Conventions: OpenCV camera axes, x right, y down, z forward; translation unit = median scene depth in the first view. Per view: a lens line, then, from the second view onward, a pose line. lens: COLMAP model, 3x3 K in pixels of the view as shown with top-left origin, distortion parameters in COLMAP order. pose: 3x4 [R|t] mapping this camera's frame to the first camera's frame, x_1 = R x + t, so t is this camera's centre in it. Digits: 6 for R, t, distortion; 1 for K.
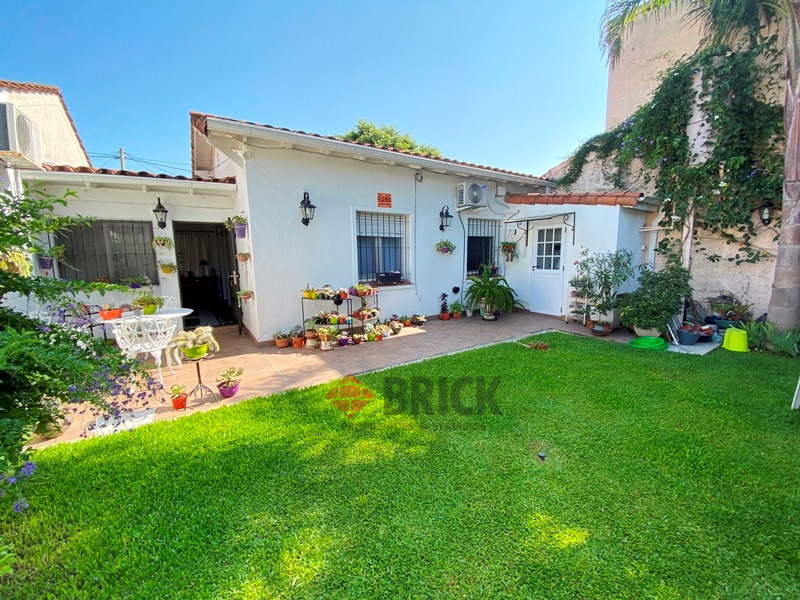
lens RADIAL K [[324.6, 0, 400.0], [0, 324.6, 299.5], [0, 0, 1]] dist [-0.023014, -0.003698]
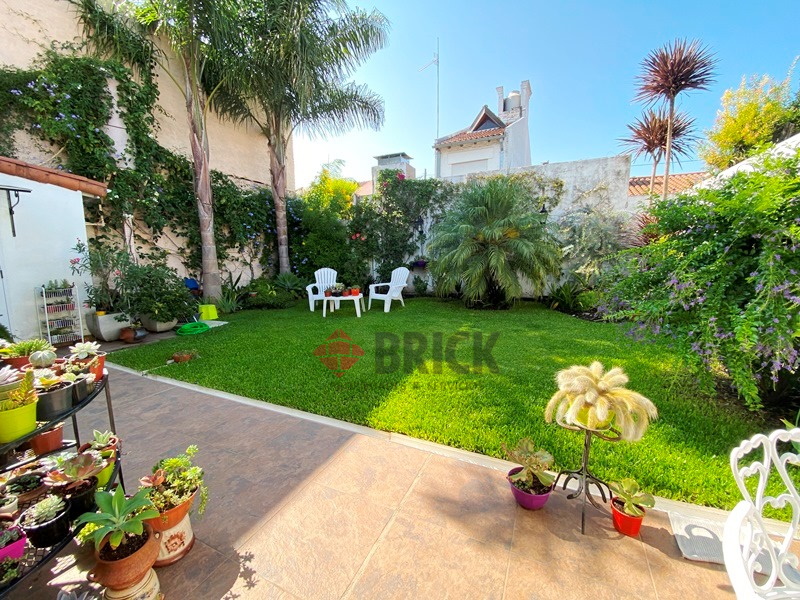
lens RADIAL K [[324.6, 0, 397.2], [0, 324.6, 302.7], [0, 0, 1]] dist [-0.023014, -0.003698]
pose [[-0.544802, -0.101281, 0.832426, -0.515240], [0.133158, 0.969636, 0.205124, -0.082343], [-0.827925, 0.222596, -0.514773, 0.898815]]
